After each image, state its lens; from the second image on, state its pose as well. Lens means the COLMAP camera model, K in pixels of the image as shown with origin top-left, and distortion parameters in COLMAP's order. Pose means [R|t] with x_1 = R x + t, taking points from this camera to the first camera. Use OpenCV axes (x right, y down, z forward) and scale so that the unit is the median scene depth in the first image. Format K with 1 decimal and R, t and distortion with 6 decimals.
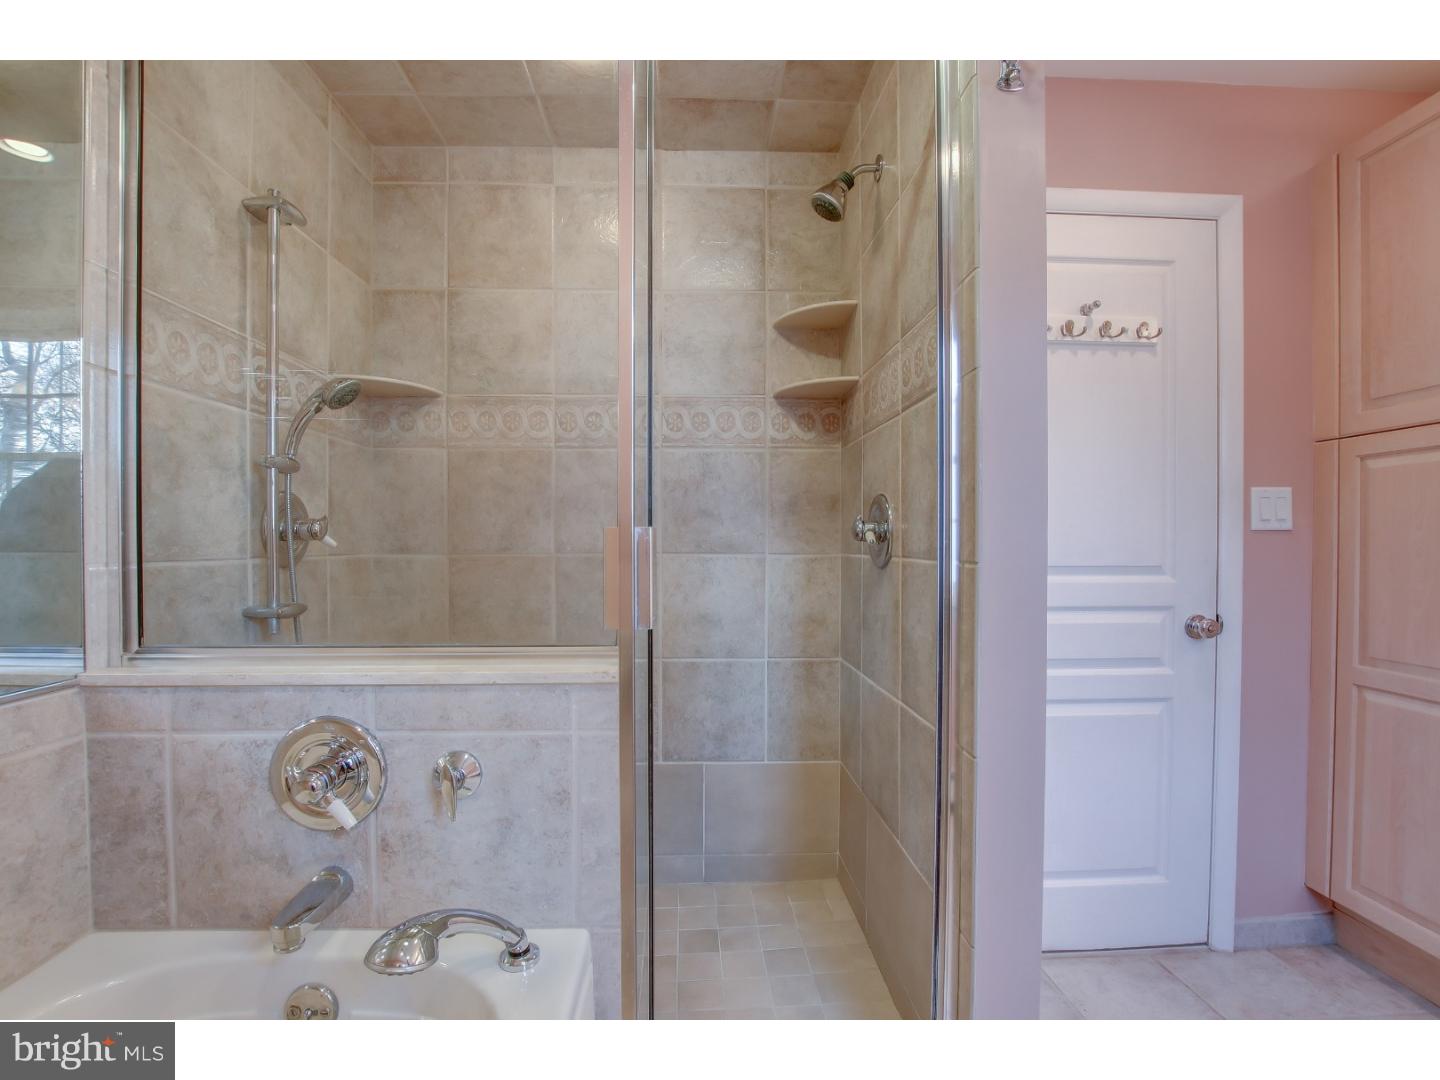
lens RADIAL K [[692.4, 0, 746.1], [0, 692.4, 544.1], [0, 0, 1]] dist [-0.024904, 0.003688]
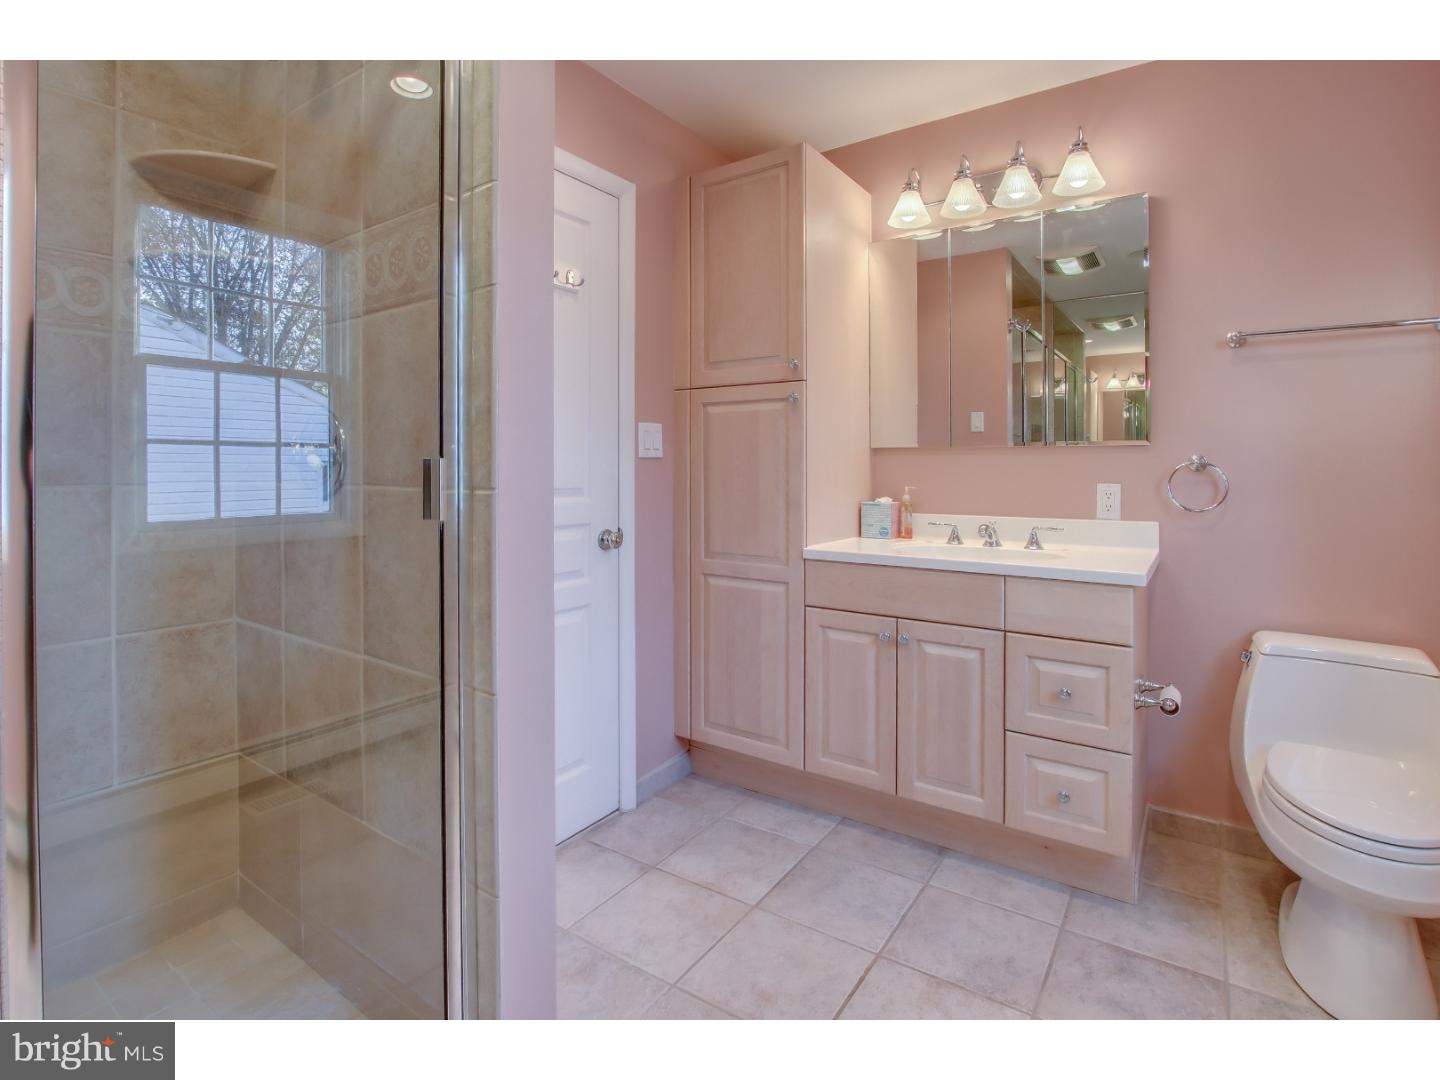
lens RADIAL K [[692.4, 0, 725.1], [0, 692.4, 458.2], [0, 0, 1]] dist [-0.024904, 0.003688]
pose [[0.617189, 0.009714, 0.786755, -0.148169], [0.005102, 0.999853, -0.016348, 0.002182], [-0.786798, 0.014103, 0.617049, 0.114112]]
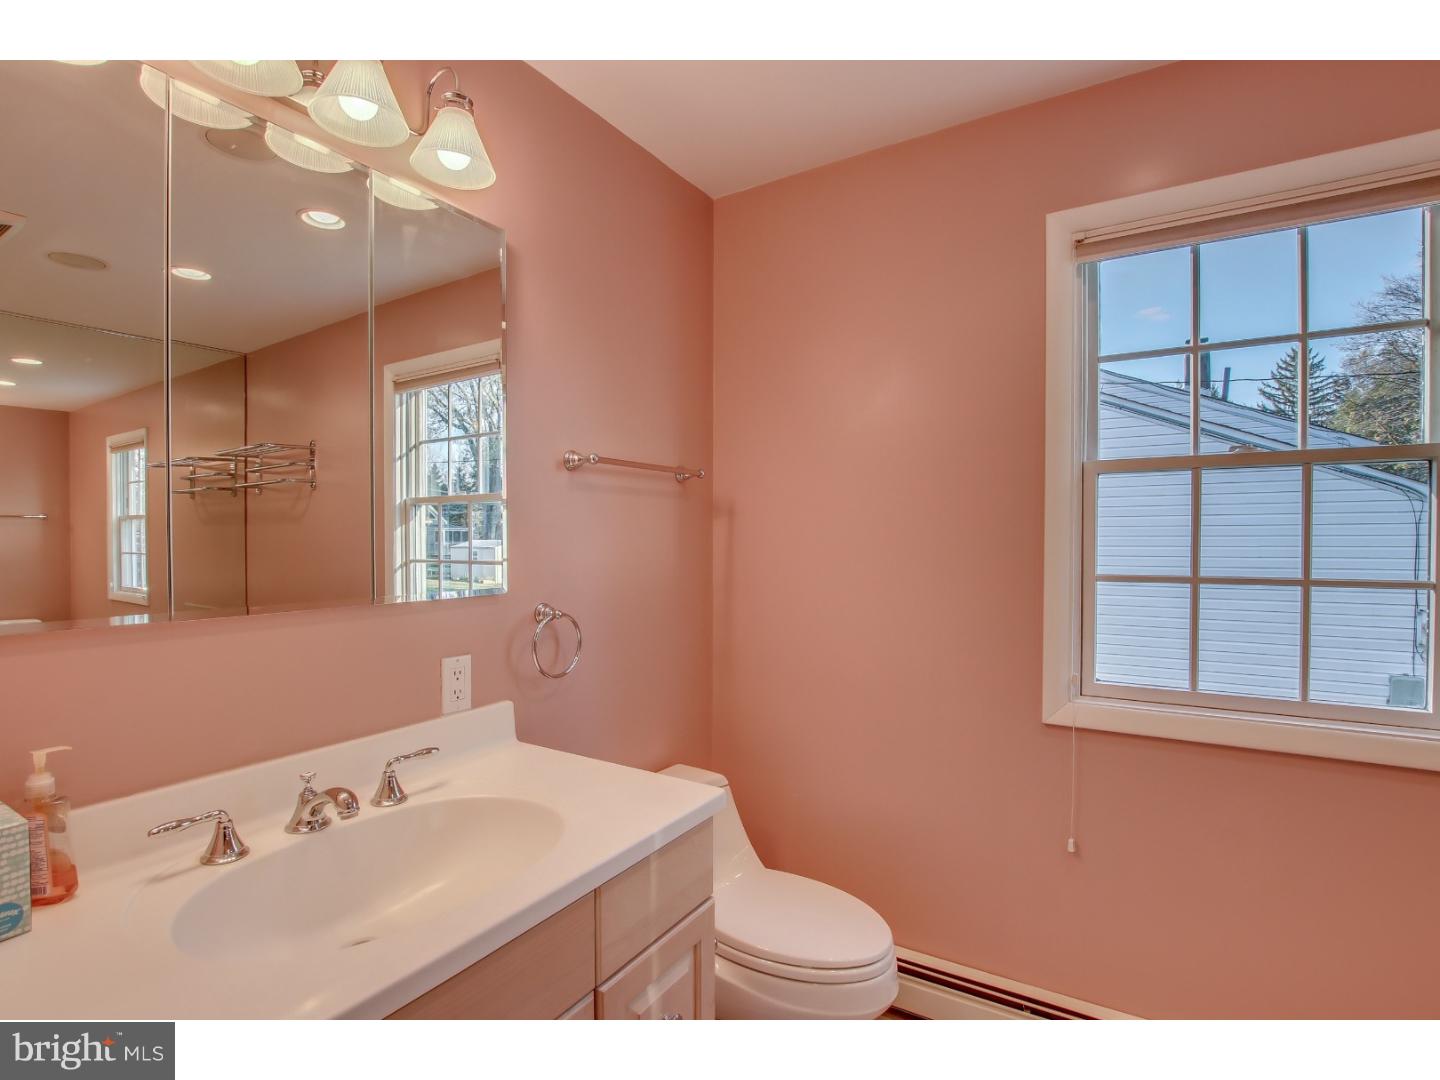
lens RADIAL K [[692.4, 0, 714.1], [0, 692.4, 545.0], [0, 0, 1]] dist [-0.024904, 0.003688]
pose [[-0.820334, -0.004050, 0.571870, 0.537811], [0.005774, 0.999865, 0.015364, -0.103242], [-0.571855, 0.015906, -0.820200, 0.791948]]
